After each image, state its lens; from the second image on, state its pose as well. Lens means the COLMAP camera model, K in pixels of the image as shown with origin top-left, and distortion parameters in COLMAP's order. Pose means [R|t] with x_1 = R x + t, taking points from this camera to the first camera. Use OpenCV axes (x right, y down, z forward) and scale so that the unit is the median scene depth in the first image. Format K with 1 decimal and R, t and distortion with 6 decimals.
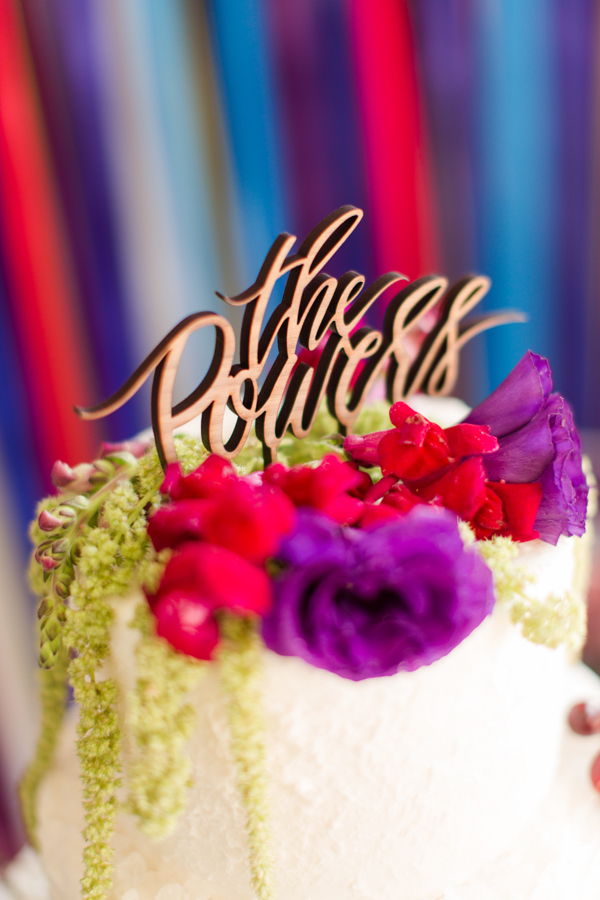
lens RADIAL K [[1451.2, 0, 300.0], [0, 1451.2, 450.0], [0, 0, 1]] dist [-0.188122, 0.111640]
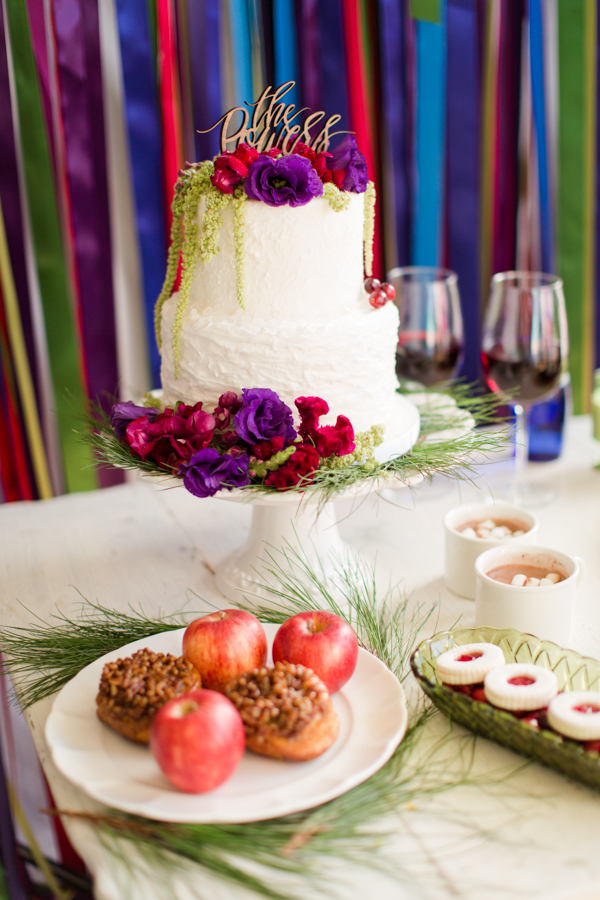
lens RADIAL K [[1451.2, 0, 300.0], [0, 1451.2, 450.0], [0, 0, 1]] dist [-0.188122, 0.111640]
pose [[0.993999, 0.076631, -0.078062, 0.348250], [-0.089433, 0.980221, -0.176544, 1.123796], [0.062990, 0.182465, 0.981192, -1.819874]]
